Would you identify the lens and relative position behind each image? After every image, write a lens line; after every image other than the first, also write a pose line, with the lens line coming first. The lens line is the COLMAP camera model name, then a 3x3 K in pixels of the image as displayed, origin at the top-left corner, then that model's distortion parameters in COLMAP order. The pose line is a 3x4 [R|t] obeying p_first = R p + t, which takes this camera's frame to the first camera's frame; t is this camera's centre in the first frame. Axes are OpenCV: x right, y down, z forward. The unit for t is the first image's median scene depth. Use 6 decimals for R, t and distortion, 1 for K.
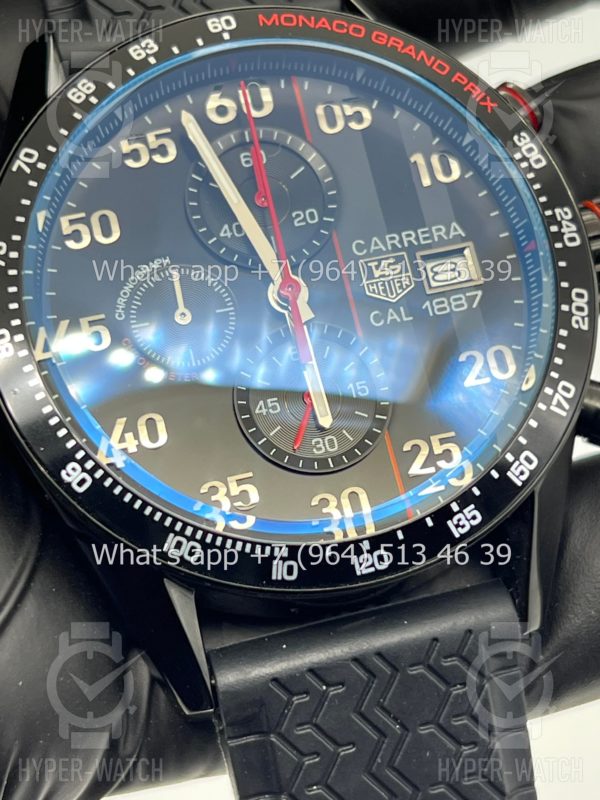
lens RADIAL K [[1912.9, 0, 287.7], [0, 1912.9, 409.6], [0, 0, 1]] dist [0.172217, 0.000000]
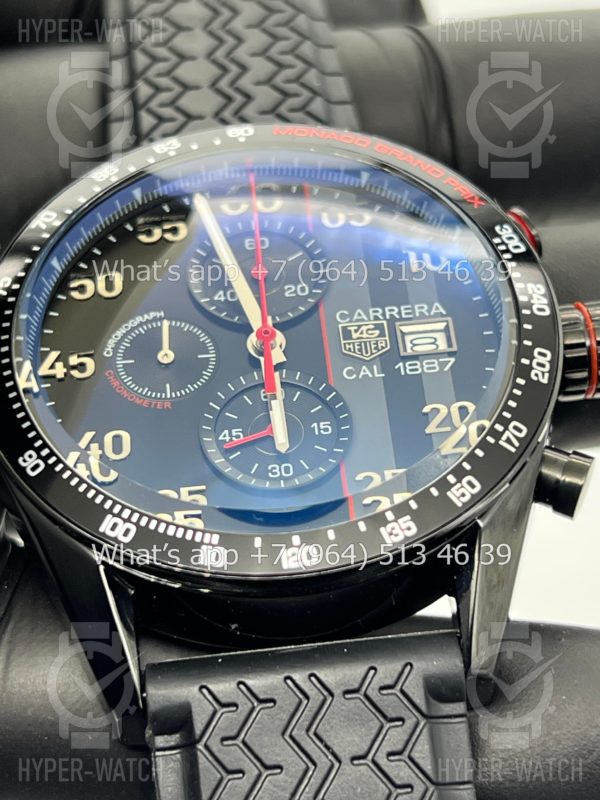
lens RADIAL K [[1912.9, 0, 299.4], [0, 1912.9, 403.8], [0, 0, 1]] dist [0.172217, 0.000000]
pose [[0.982305, 0.037317, -0.183533, 0.214042], [-0.098587, 0.936219, -0.337304, 0.326550], [0.159240, 0.349430, 0.923332, 0.035960]]
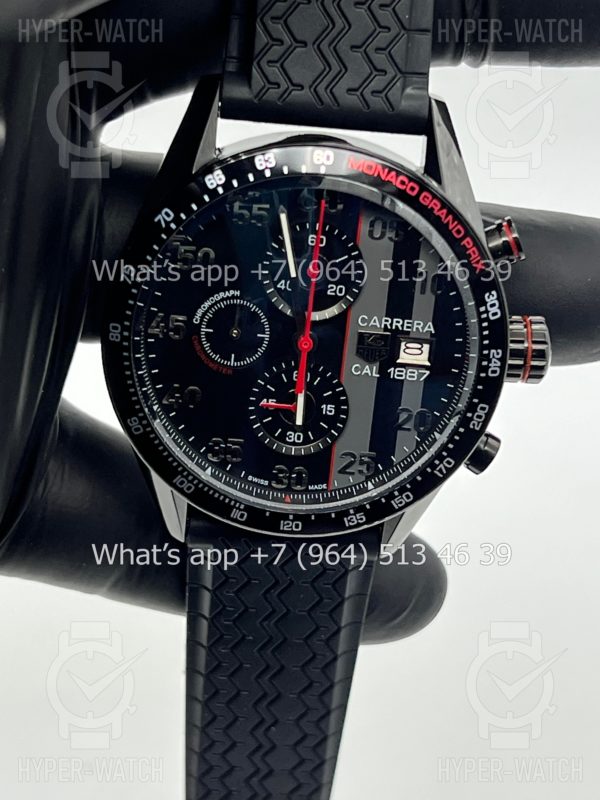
lens RADIAL K [[1912.9, 0, 291.5], [0, 1912.9, 416.9], [0, 0, 1]] dist [0.172217, 0.000000]
pose [[0.938528, 0.344978, 0.012449, -0.008193], [-0.294842, 0.782334, 0.548654, -0.848819], [0.179534, -0.518598, 0.835957, -0.310109]]
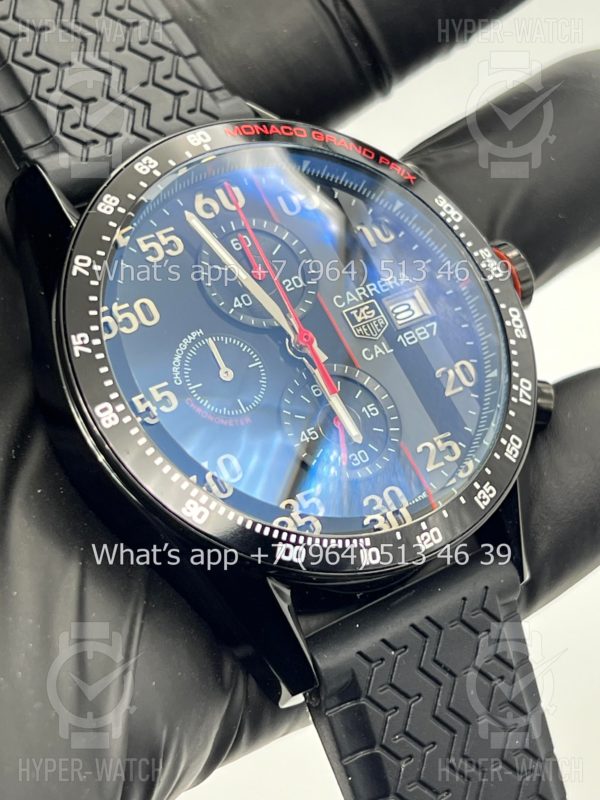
lens RADIAL K [[1912.9, 0, 299.9], [0, 1912.9, 397.3], [0, 0, 1]] dist [0.172217, 0.000000]
pose [[0.934294, -0.152913, 0.322044, -0.401745], [0.178721, 0.982526, -0.051970, 0.036738], [-0.308470, 0.106112, 0.945297, -0.157645]]
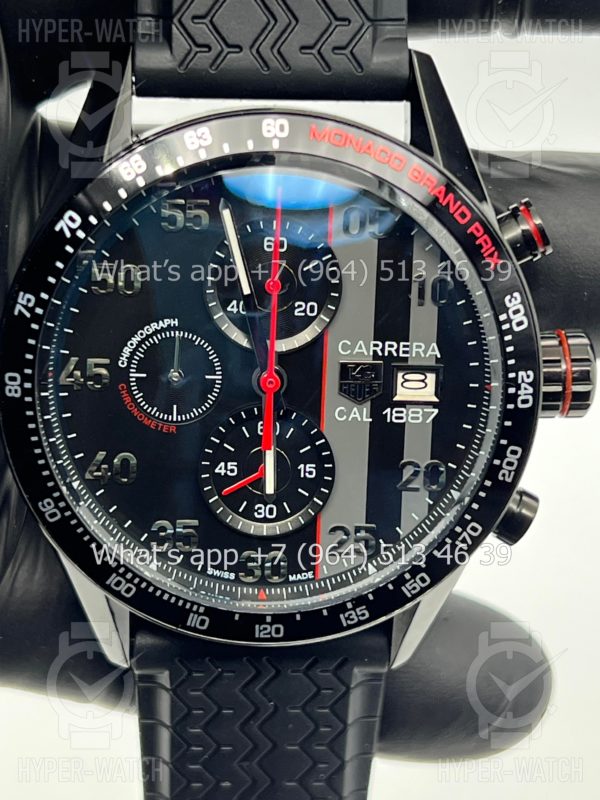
lens RADIAL K [[1912.9, 0, 284.9], [0, 1912.9, 394.9], [0, 0, 1]] dist [0.172217, 0.000000]
pose [[0.961621, 0.274303, -0.006510, 0.018820], [-0.239368, 0.850277, 0.468755, -0.591340], [0.134116, -0.449207, 0.883304, -0.011912]]
